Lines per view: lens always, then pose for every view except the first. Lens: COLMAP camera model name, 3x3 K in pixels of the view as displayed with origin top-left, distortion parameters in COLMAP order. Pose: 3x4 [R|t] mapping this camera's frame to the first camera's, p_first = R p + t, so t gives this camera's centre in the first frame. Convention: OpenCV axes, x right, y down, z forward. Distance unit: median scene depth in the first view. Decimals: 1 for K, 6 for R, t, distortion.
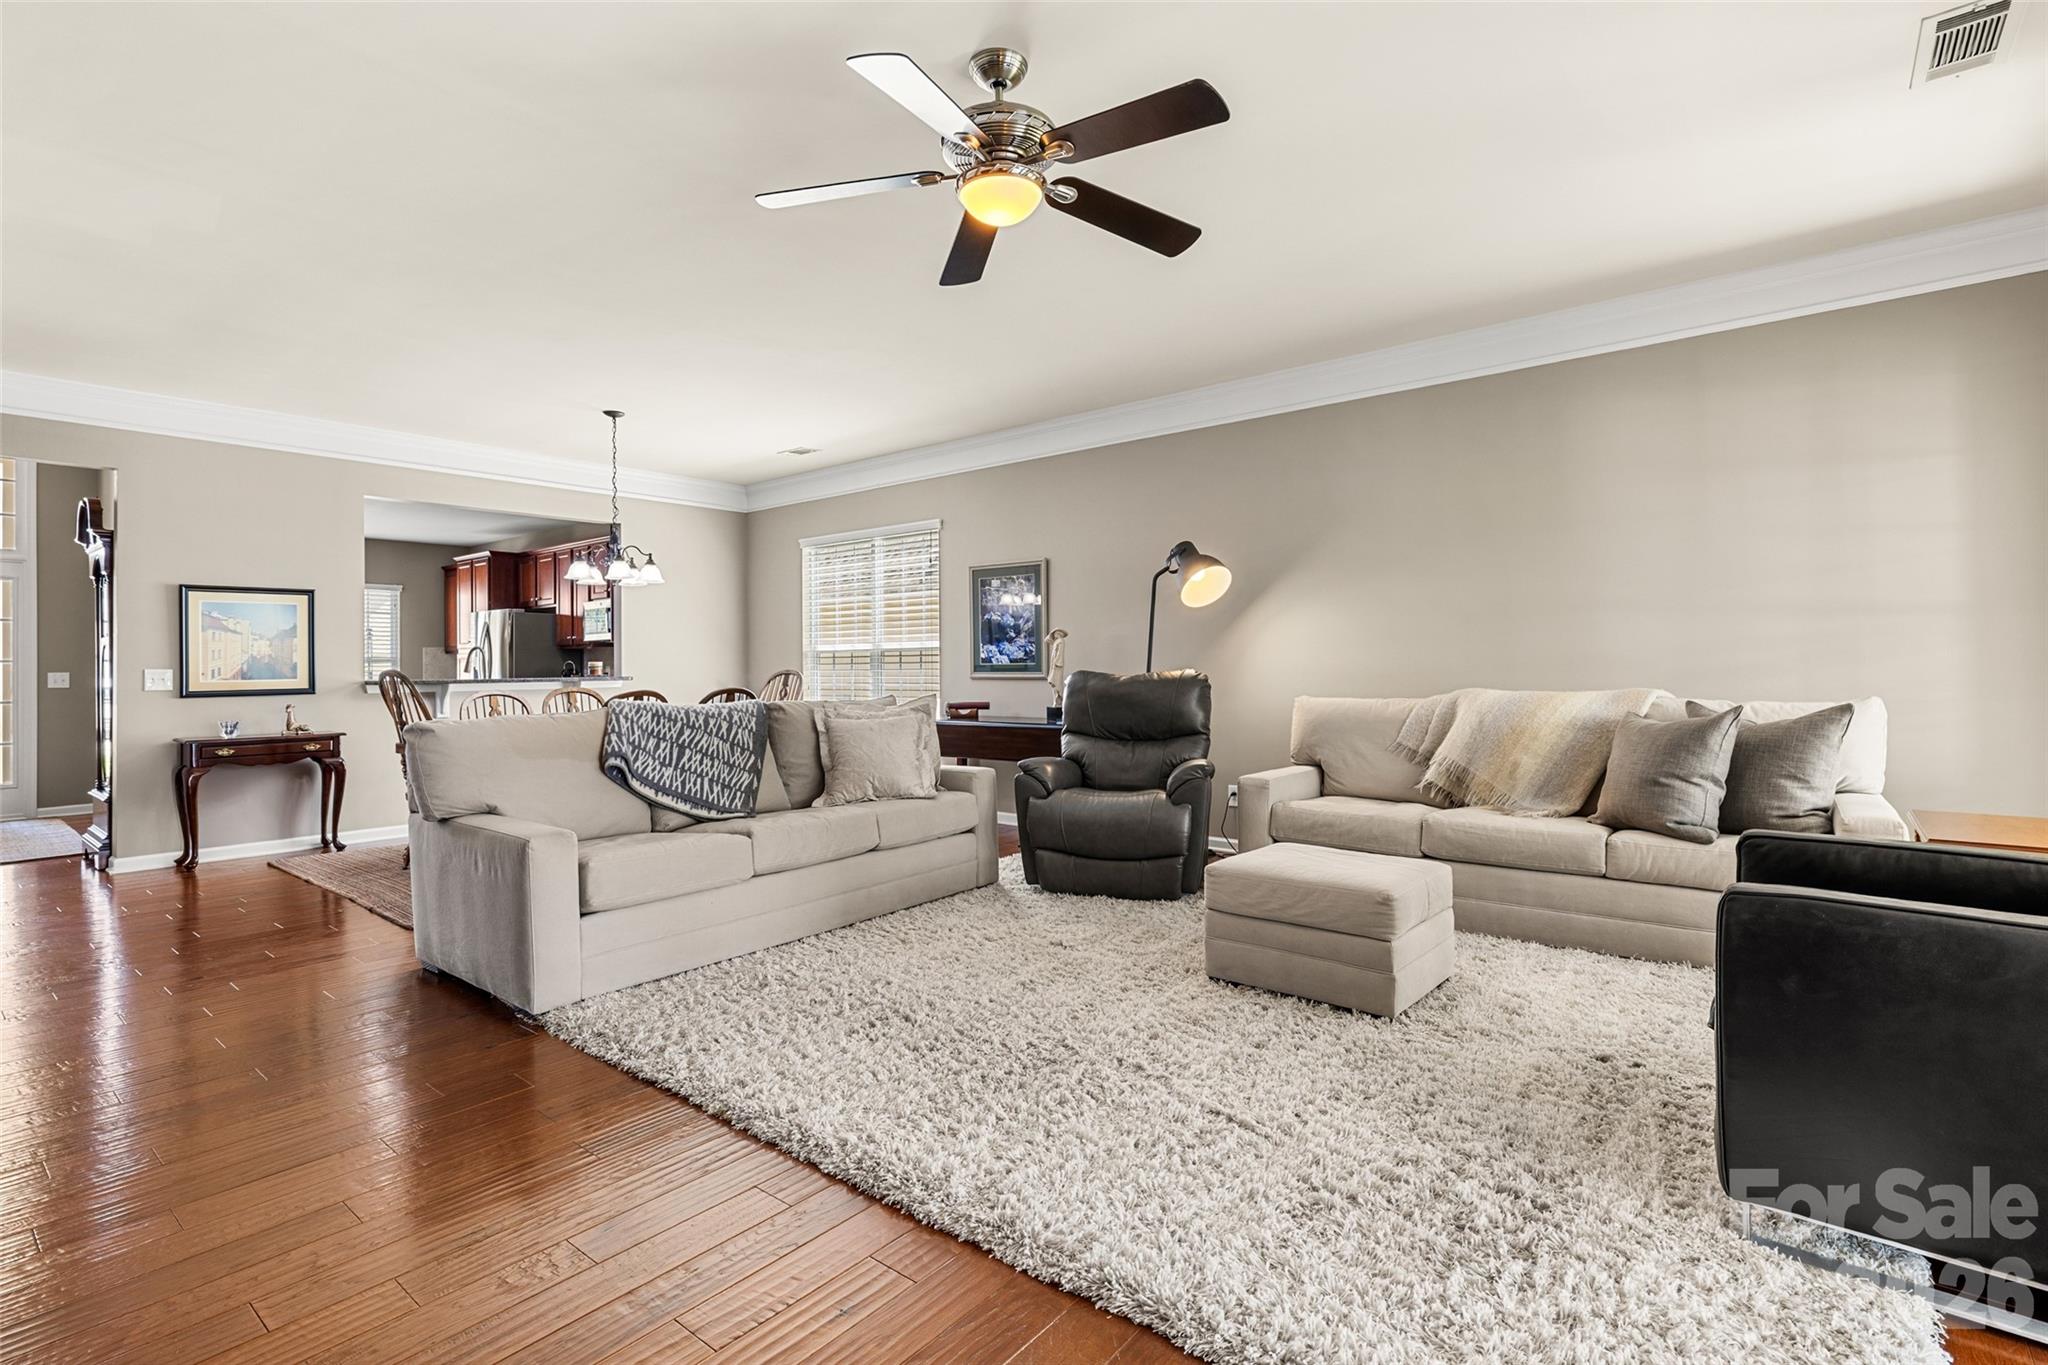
lens RADIAL K [[969.8, 0, 1013.6], [0, 969.8, 665.5], [0, 0, 1]] dist [-0.003720, -0.000051]
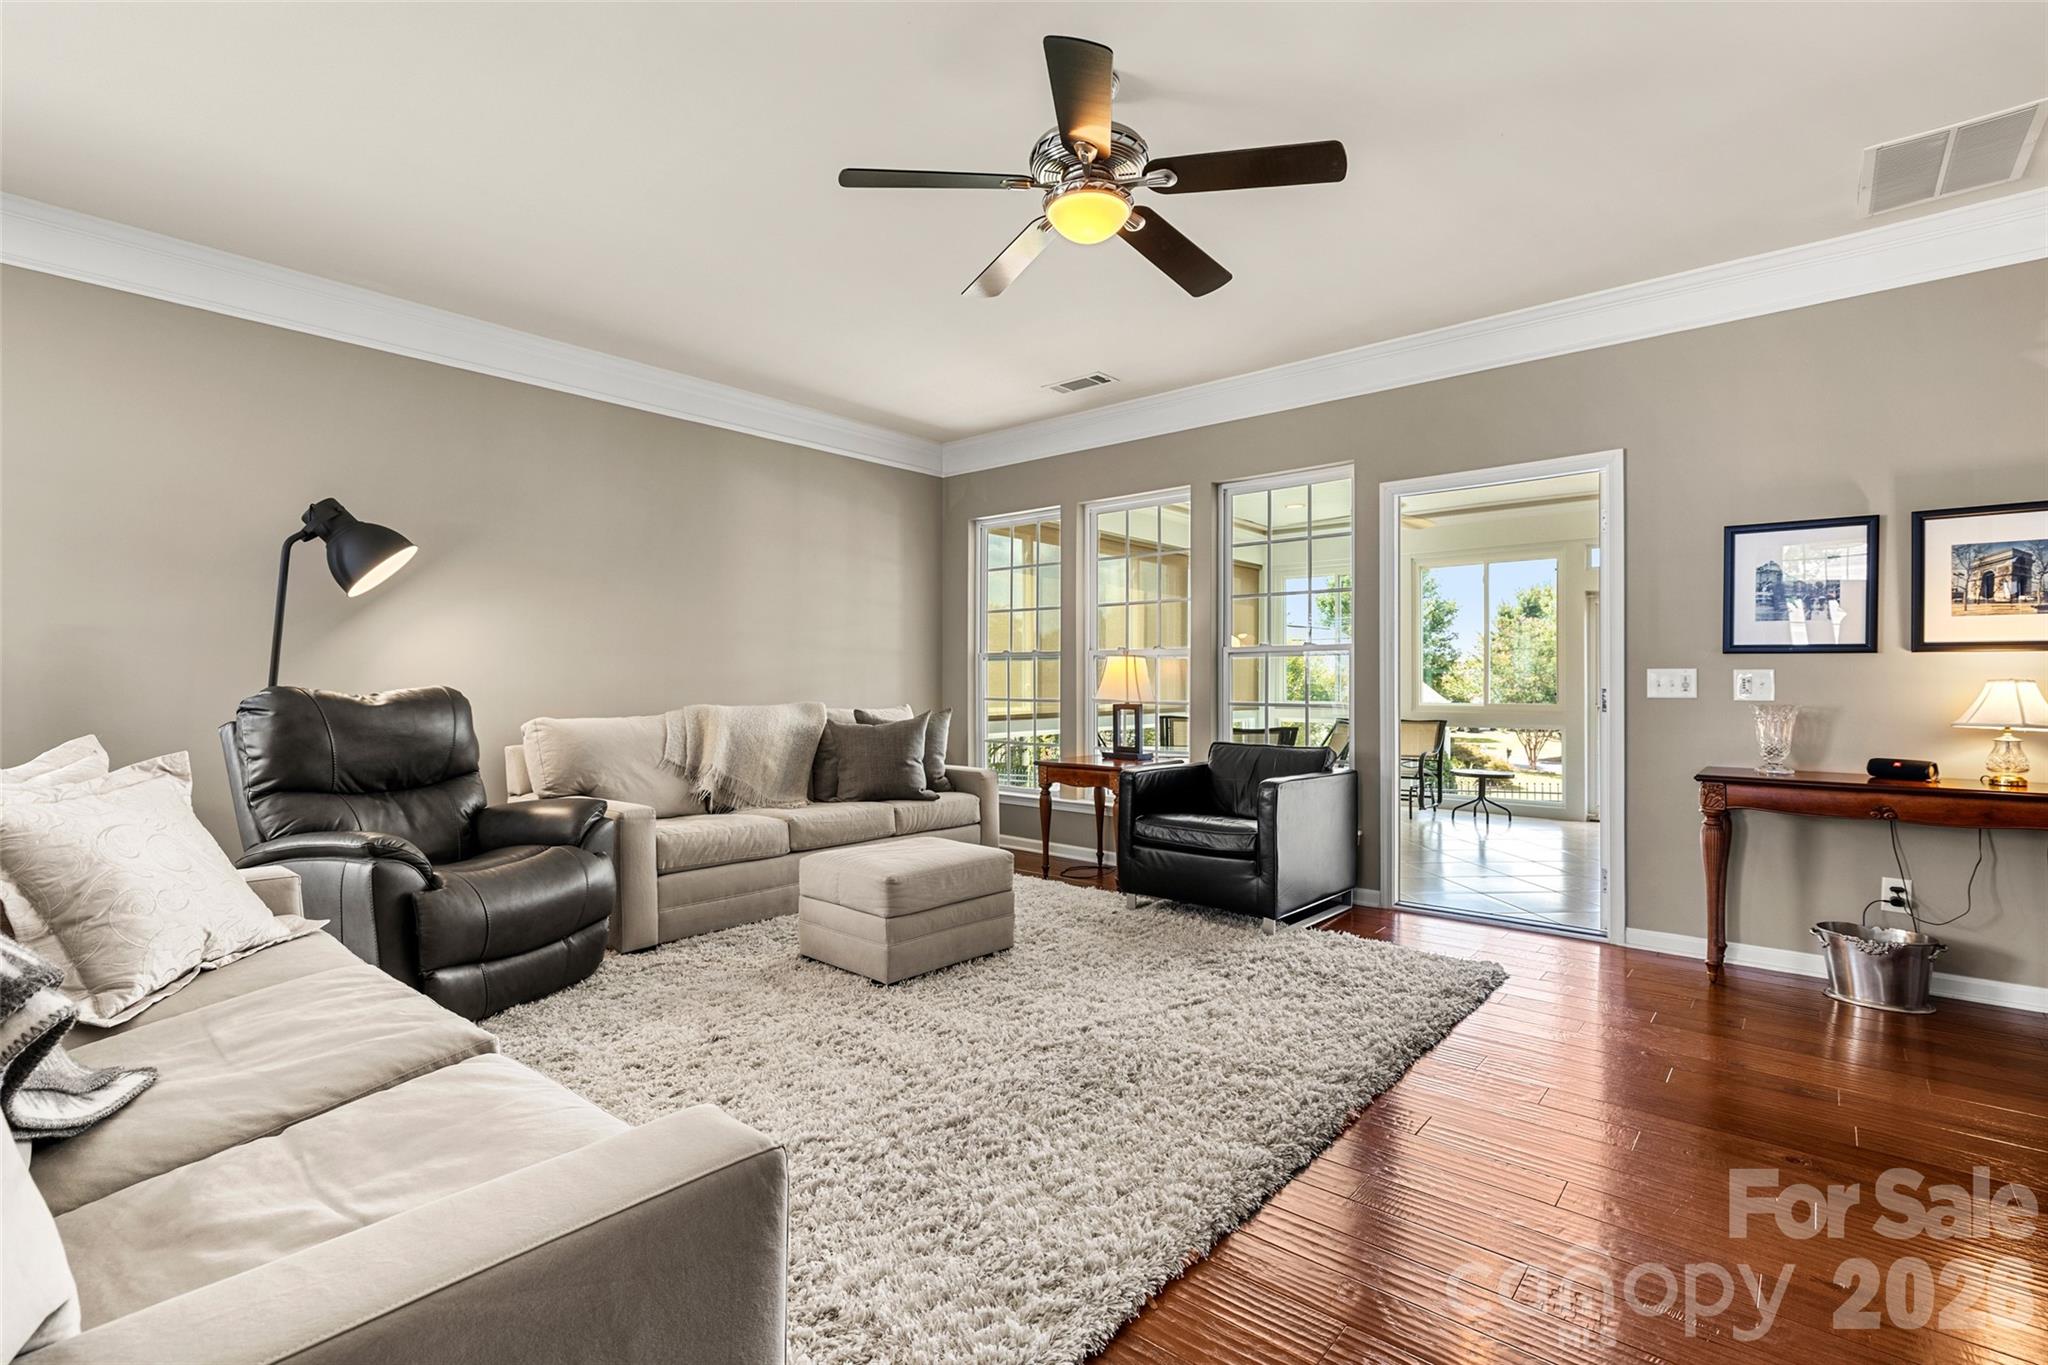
lens RADIAL K [[935.5, 0, 1030.8], [0, 935.5, 685.6], [0, 0, 1]] dist [-0.001572, -0.000542]
pose [[0.013747, 0.005566, 0.999890, -0.634711], [-0.006373, 0.999965, -0.005479, 0.005269], [-0.999885, -0.006297, 0.013782, 0.666403]]
